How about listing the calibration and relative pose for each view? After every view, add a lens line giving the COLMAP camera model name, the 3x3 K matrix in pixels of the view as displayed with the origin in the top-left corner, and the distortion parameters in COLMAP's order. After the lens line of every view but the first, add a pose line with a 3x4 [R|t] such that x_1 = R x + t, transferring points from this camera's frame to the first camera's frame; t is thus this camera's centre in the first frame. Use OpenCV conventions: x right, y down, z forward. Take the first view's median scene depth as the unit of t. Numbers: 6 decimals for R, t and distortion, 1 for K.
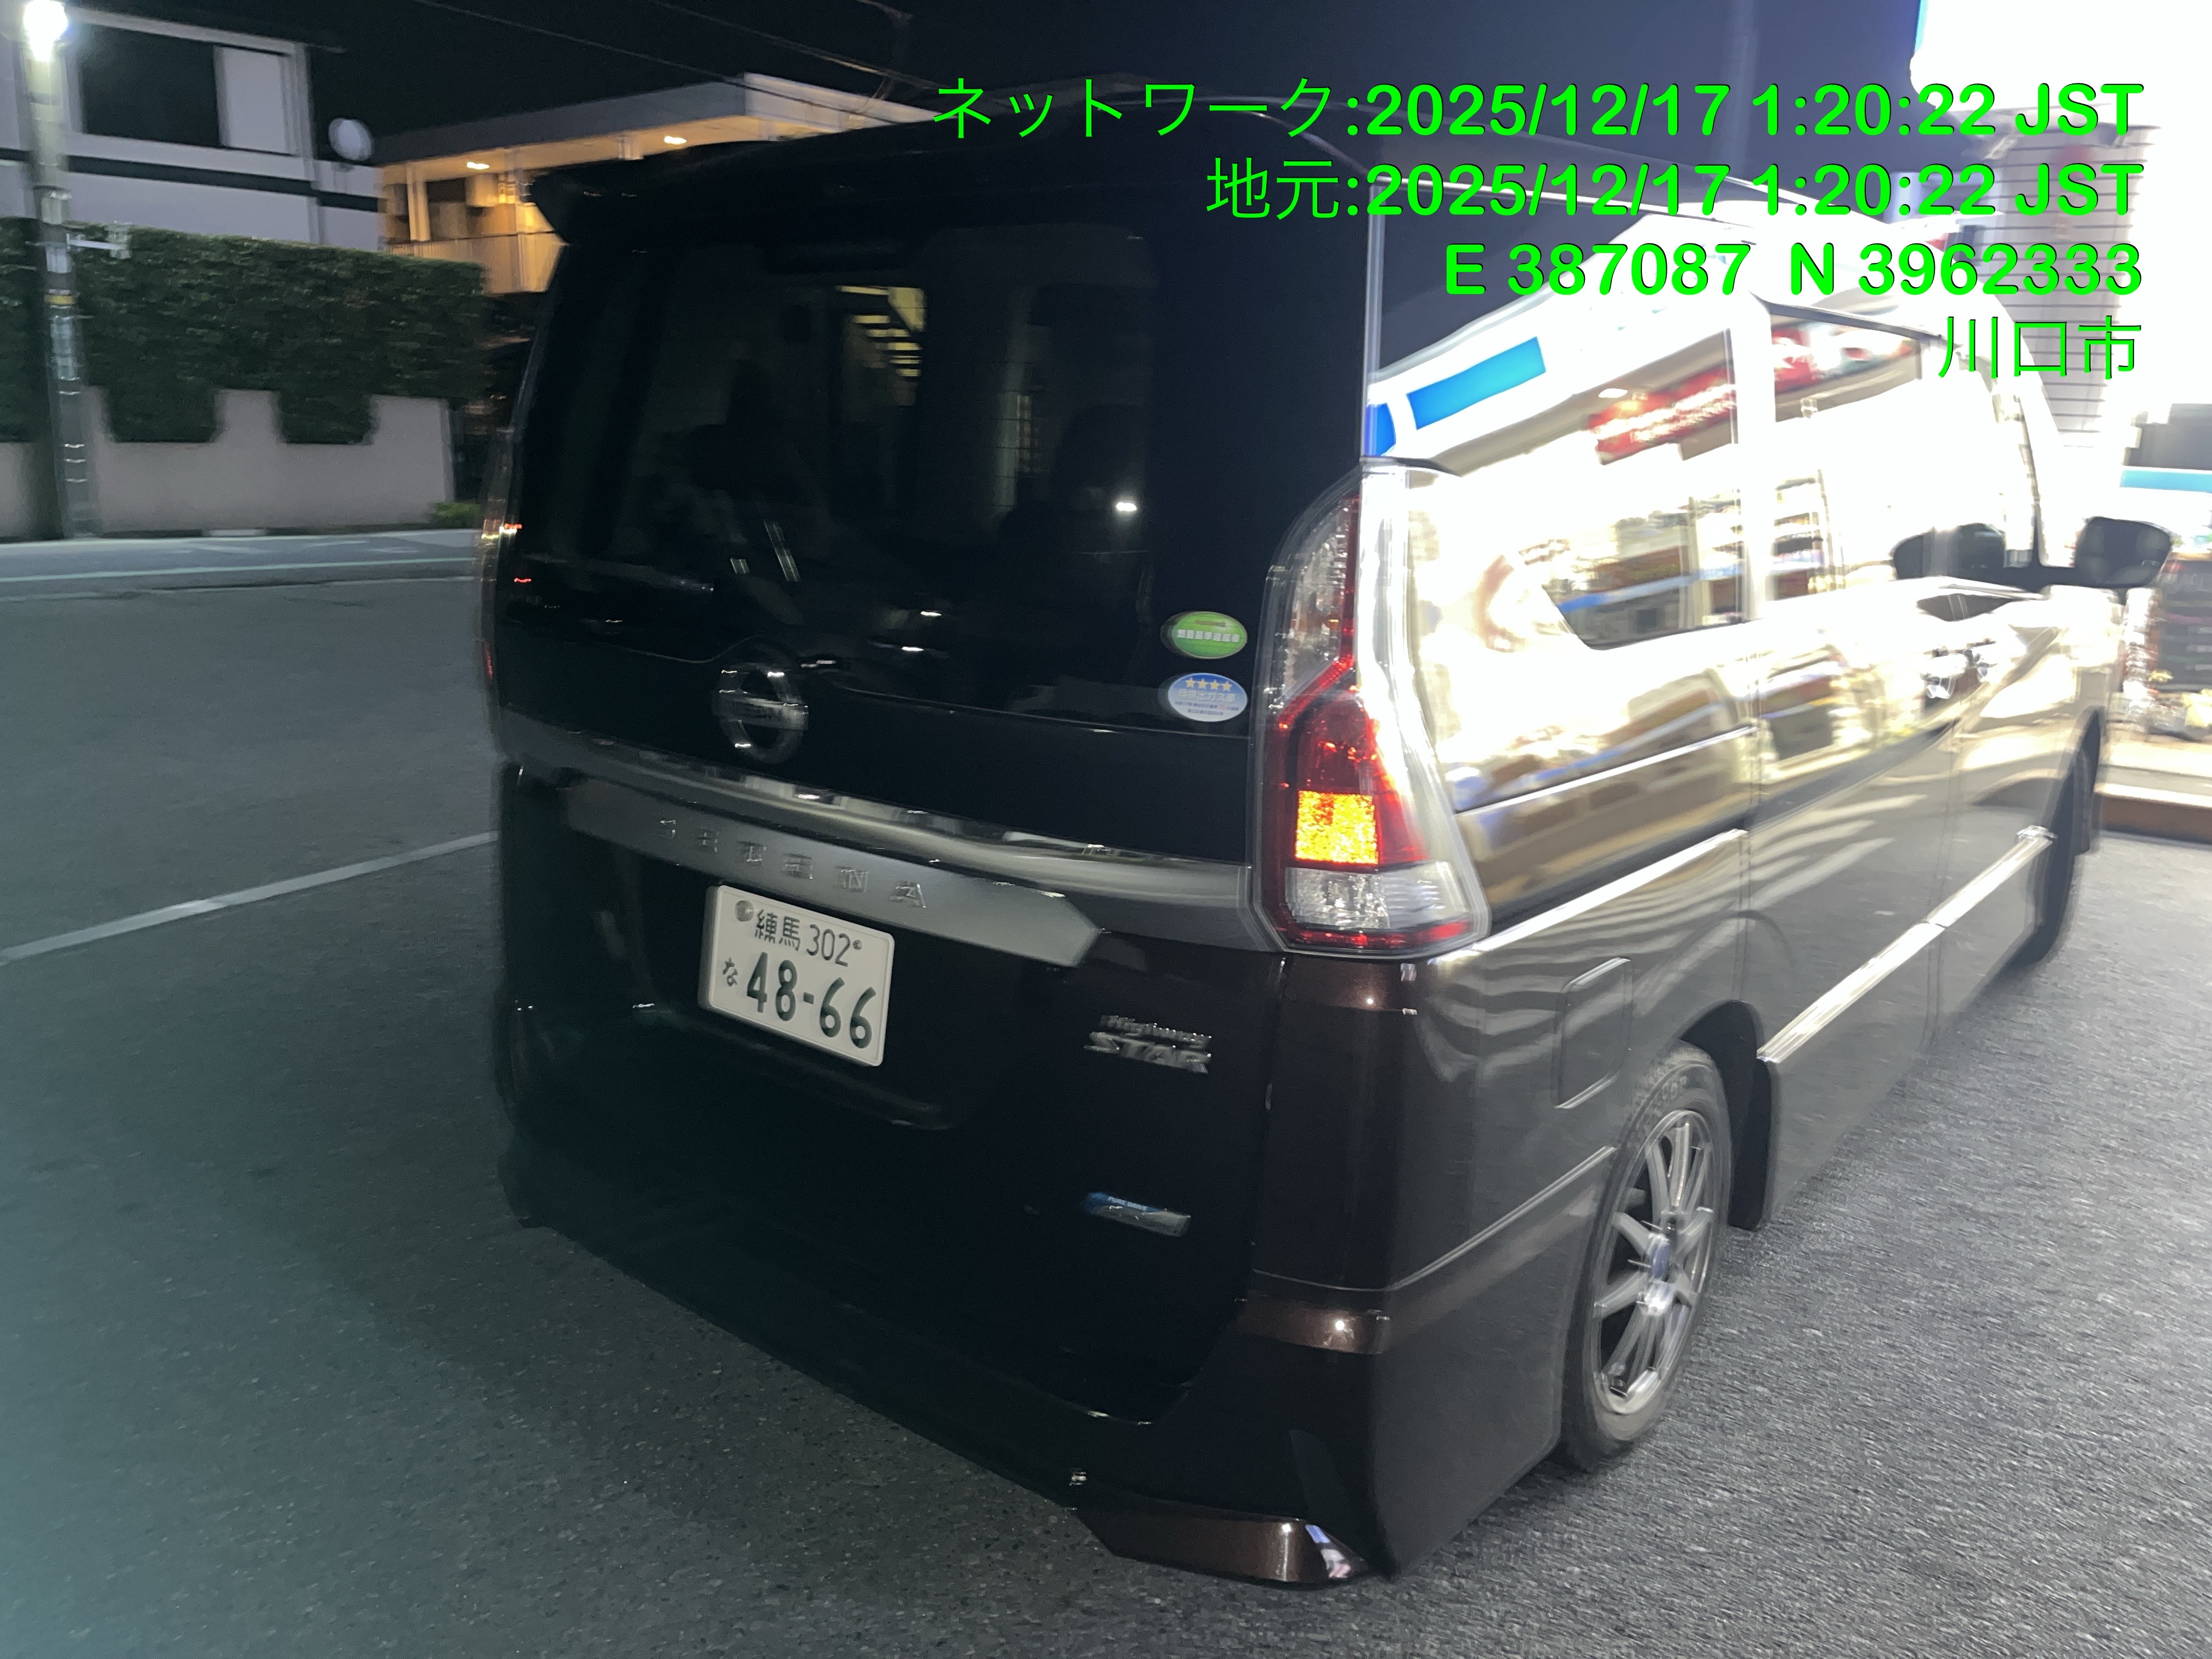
lens RADIAL K [[1667.0, 0, 1103.1], [0, 1667.0, 821.3], [0, 0, 1]] dist [-0.003655, -0.003596]
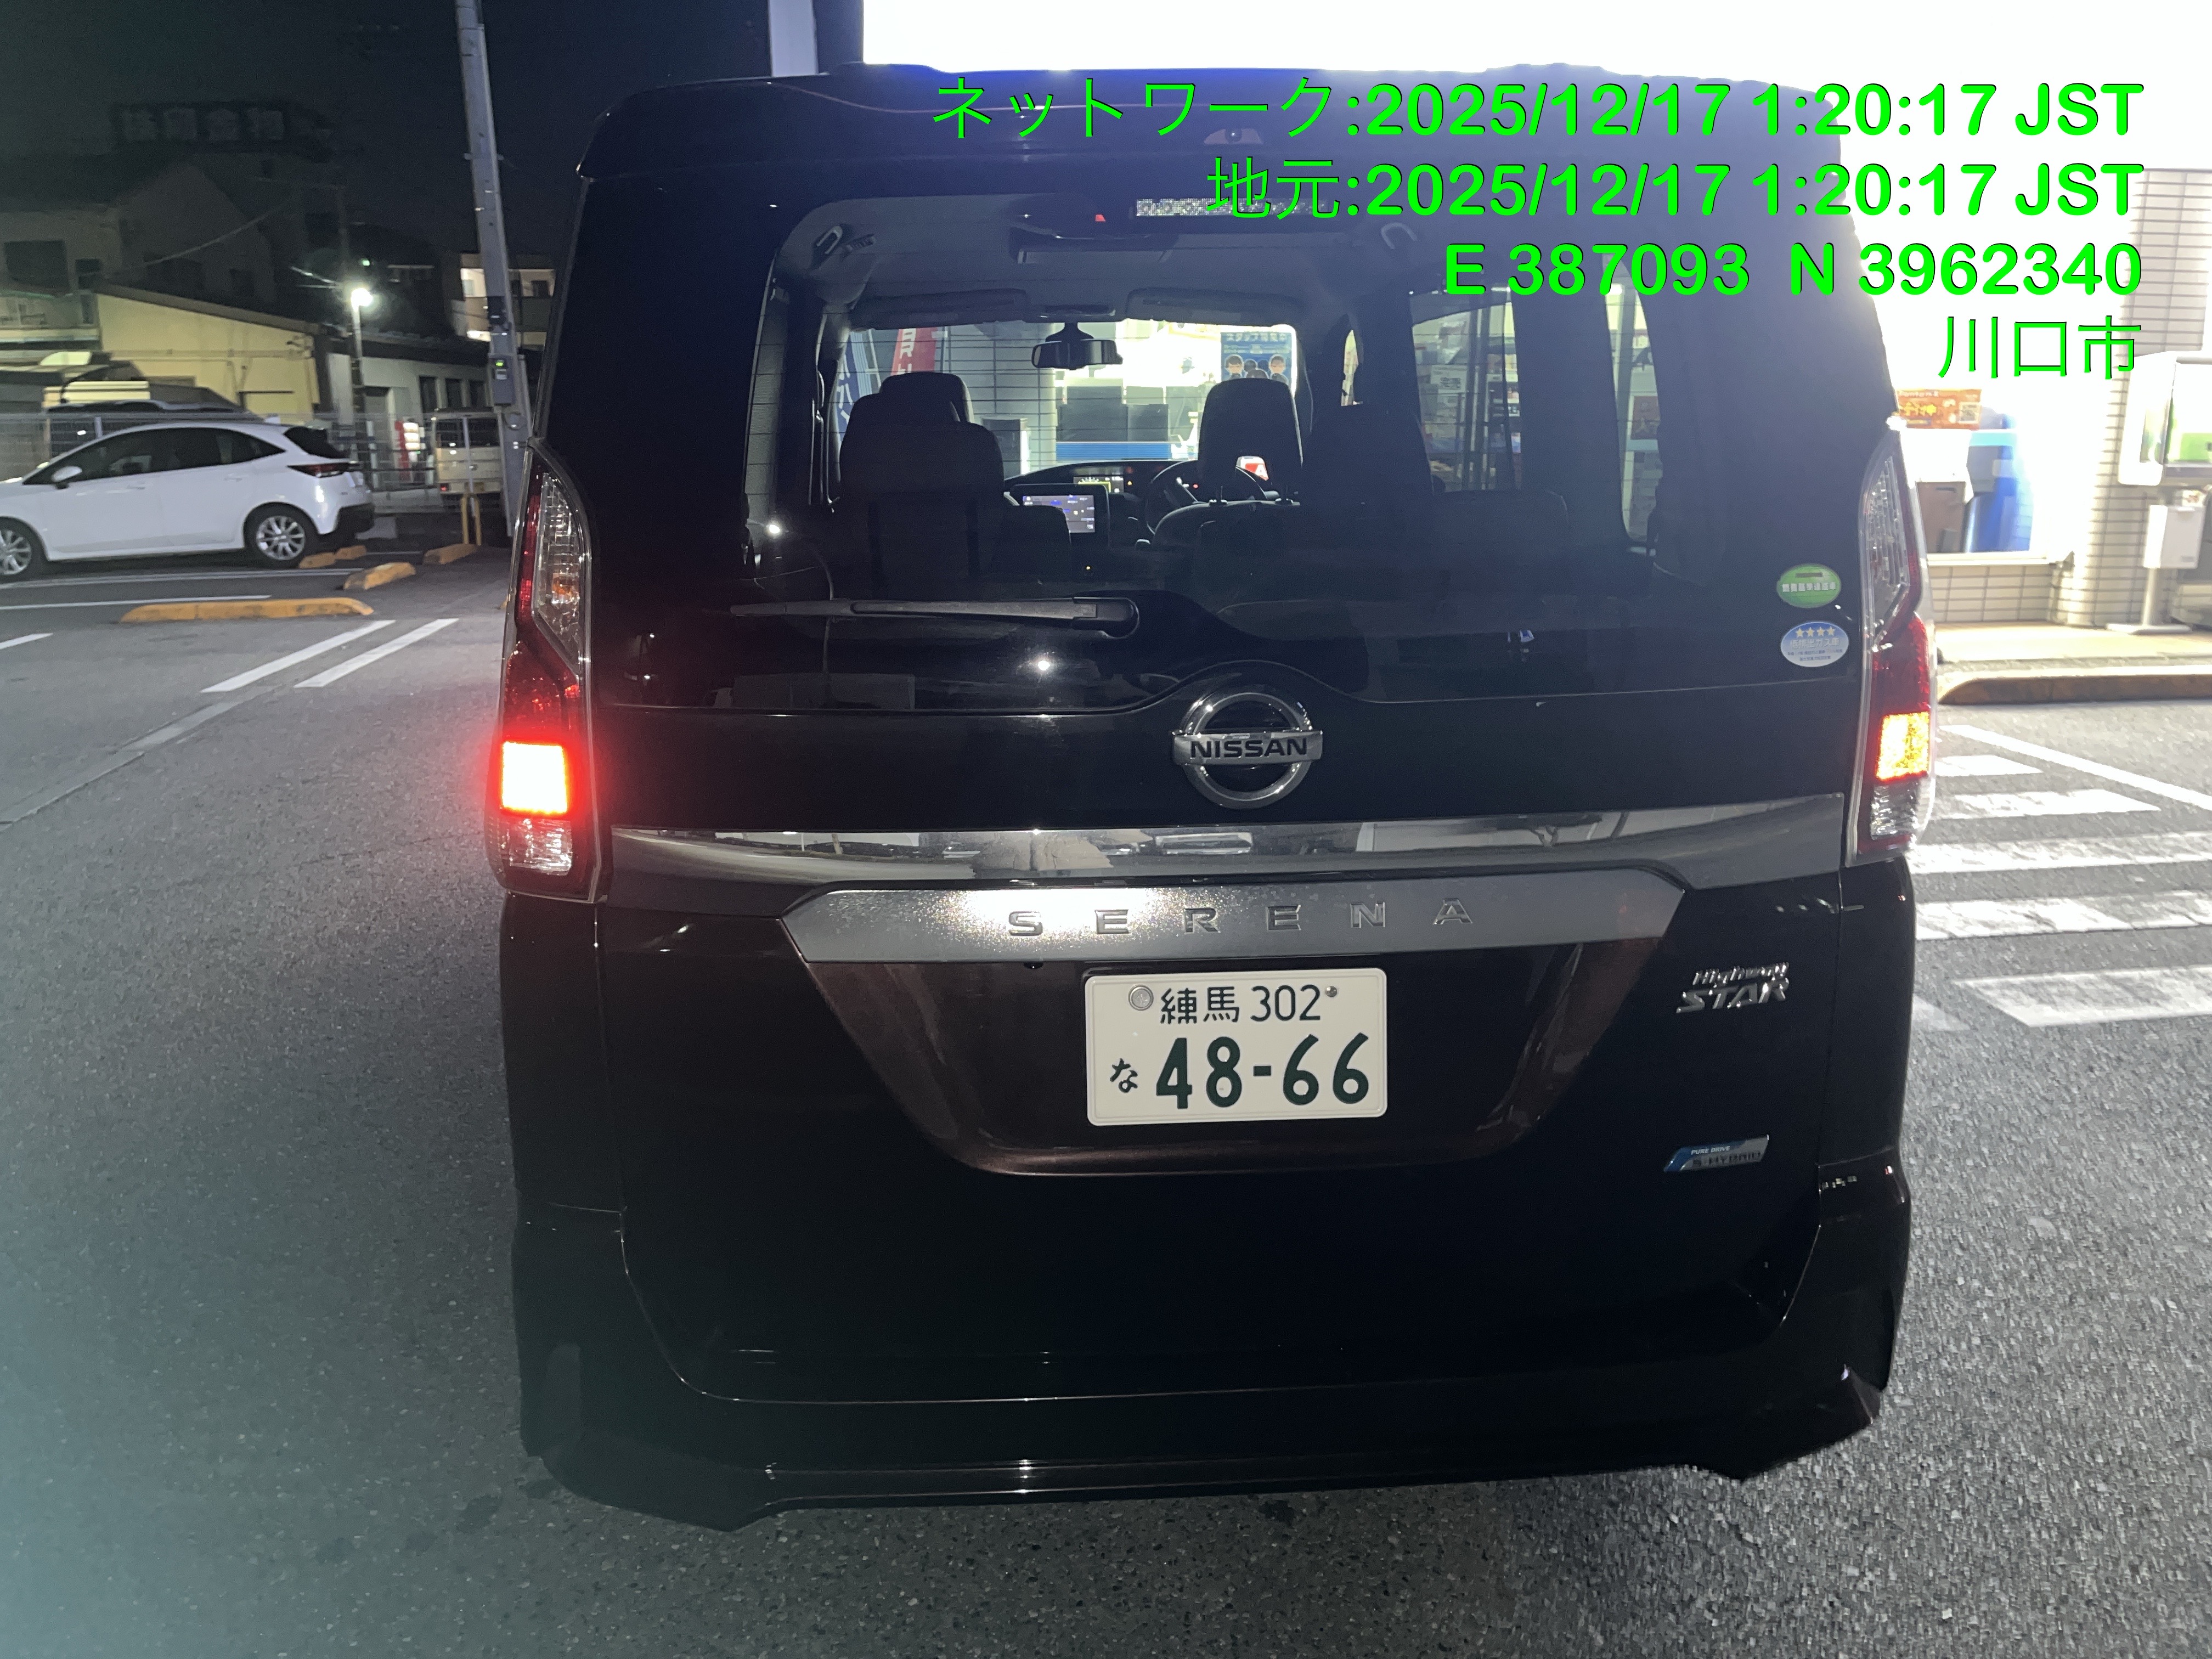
lens RADIAL K [[1667.0, 0, 1104.7], [0, 1667.0, 832.6], [0, 0, 1]] dist [-0.003655, -0.003596]
pose [[0.754834, -0.169185, 0.633721, -0.783921], [0.188936, 0.981295, 0.036932, -0.064748], [-0.628115, 0.091855, 0.772679, 0.375062]]
